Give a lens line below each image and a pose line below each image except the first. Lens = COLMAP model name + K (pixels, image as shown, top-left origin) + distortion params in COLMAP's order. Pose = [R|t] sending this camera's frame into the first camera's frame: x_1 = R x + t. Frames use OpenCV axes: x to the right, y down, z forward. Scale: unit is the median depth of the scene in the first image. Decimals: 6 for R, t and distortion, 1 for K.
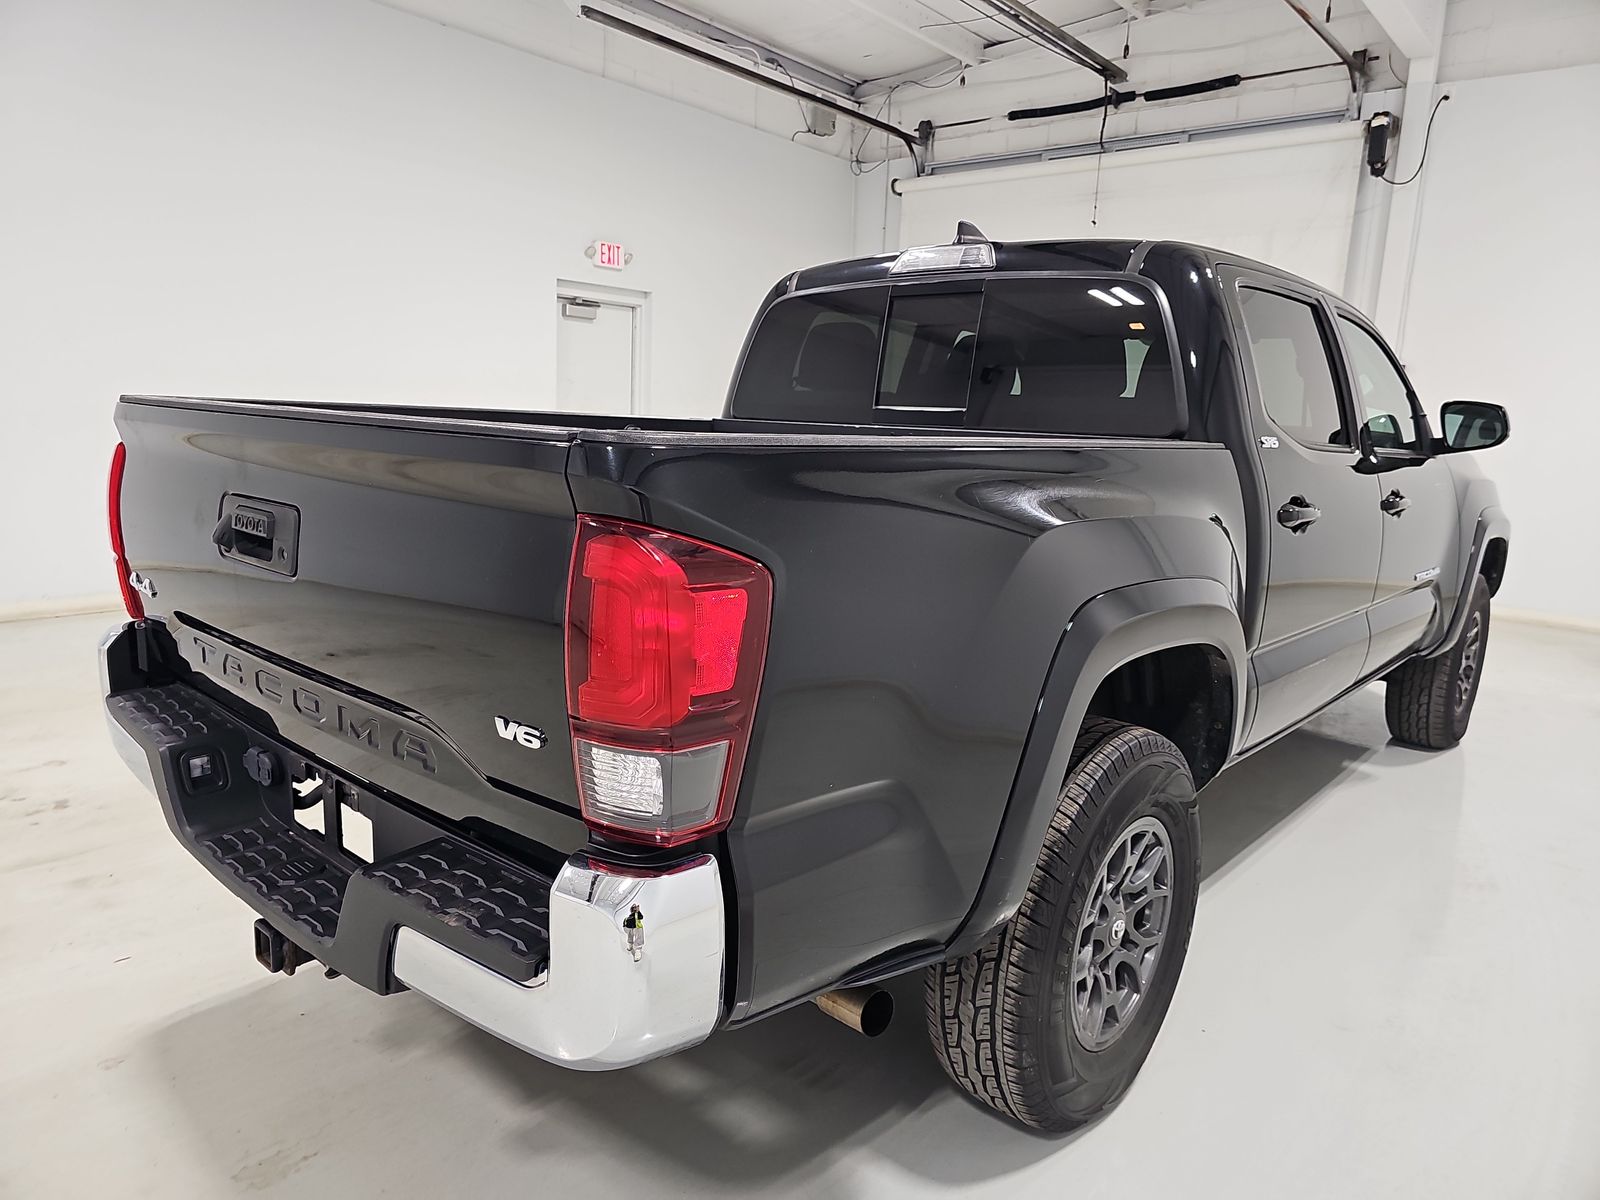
lens RADIAL K [[1062.0, 0, 792.2], [0, 1062.0, 600.6], [0, 0, 1]] dist [0.033336, -0.037504]
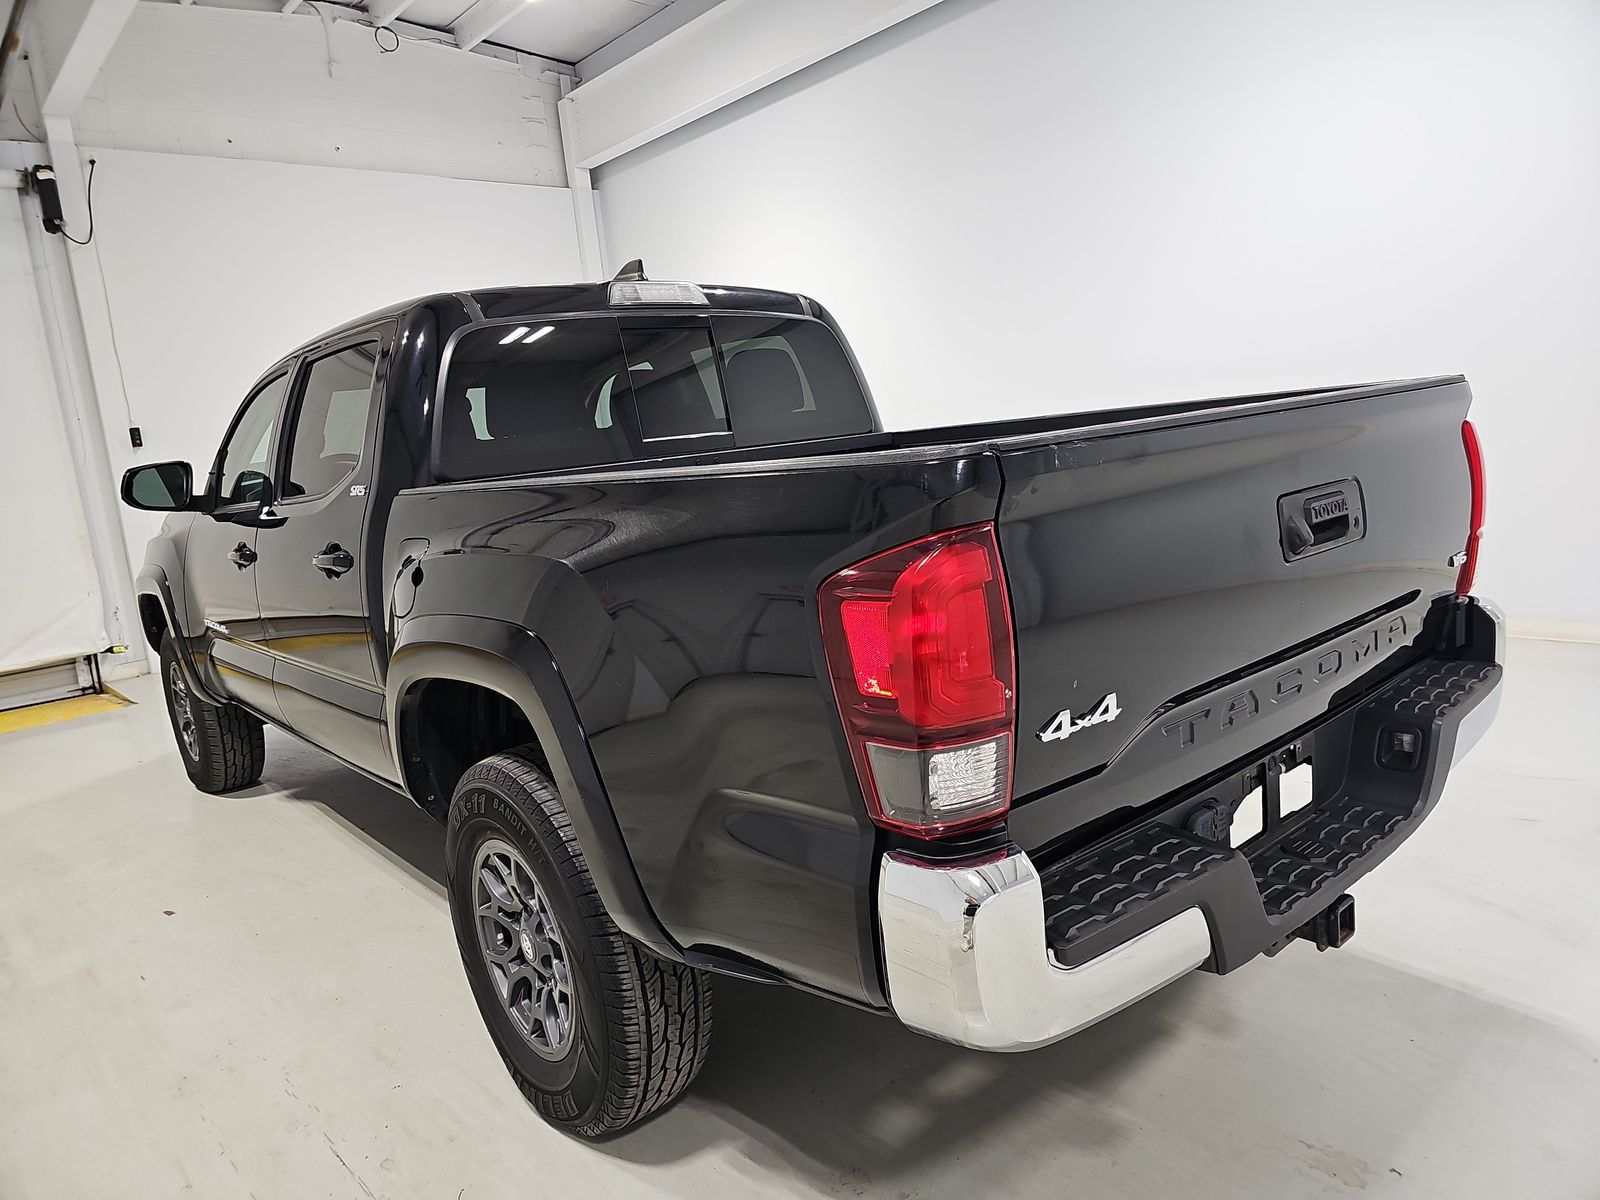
lens RADIAL K [[1062.0, 0, 807.2], [0, 1062.0, 597.2], [0, 0, 1]] dist [0.033336, -0.037504]
pose [[0.112847, -0.204361, 0.972369, -0.314838], [0.276236, 0.946493, 0.166864, -0.060460], [-0.954442, 0.249774, 0.163260, 0.264372]]
